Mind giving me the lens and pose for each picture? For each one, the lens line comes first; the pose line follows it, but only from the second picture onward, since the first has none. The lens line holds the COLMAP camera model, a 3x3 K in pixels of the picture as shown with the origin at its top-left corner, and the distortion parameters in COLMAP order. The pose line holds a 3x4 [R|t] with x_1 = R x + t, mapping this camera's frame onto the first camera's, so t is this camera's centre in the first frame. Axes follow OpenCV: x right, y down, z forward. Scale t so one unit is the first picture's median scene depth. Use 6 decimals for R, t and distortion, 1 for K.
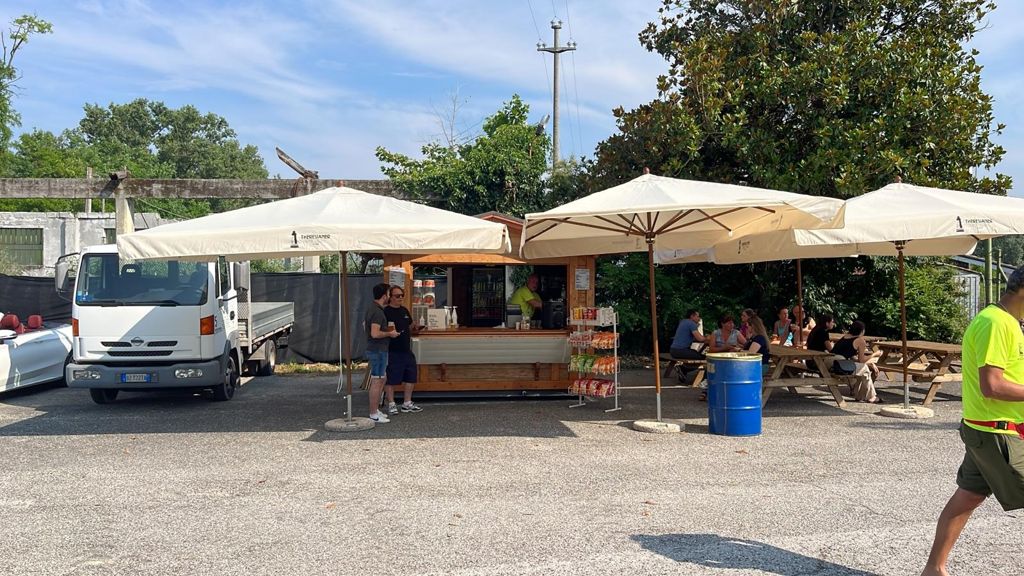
lens RADIAL K [[784.0, 0, 512.0], [0, 784.0, 288.0], [0, 0, 1]] dist [0.079279, -0.102713]
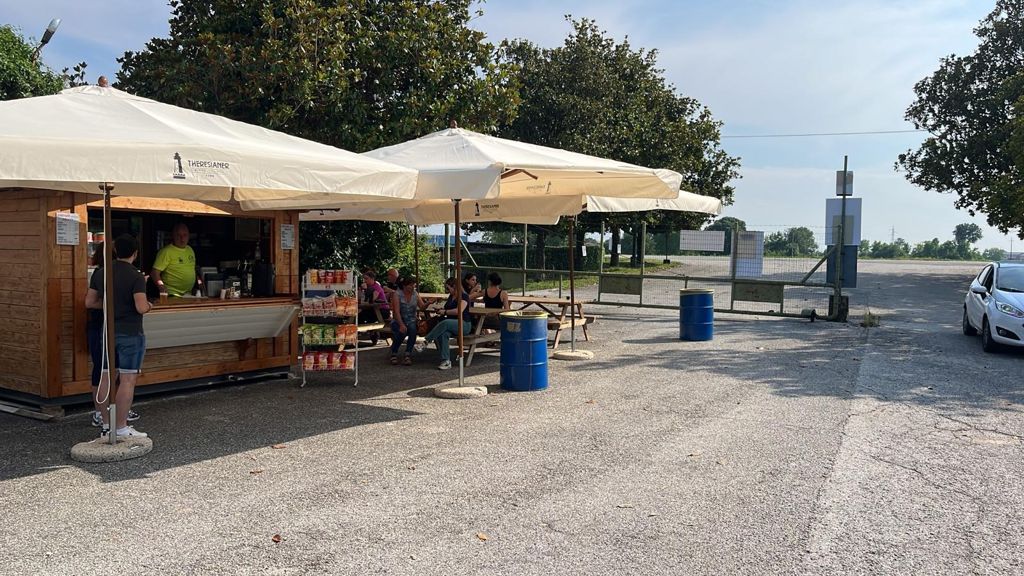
lens RADIAL K [[784.0, 0, 512.0], [0, 784.0, 288.0], [0, 0, 1]] dist [0.079279, -0.102713]
pose [[0.664375, -0.027102, 0.746908, -0.422109], [-0.009811, 0.998940, 0.044974, 0.003748], [-0.747335, -0.037207, 0.663405, 0.273361]]
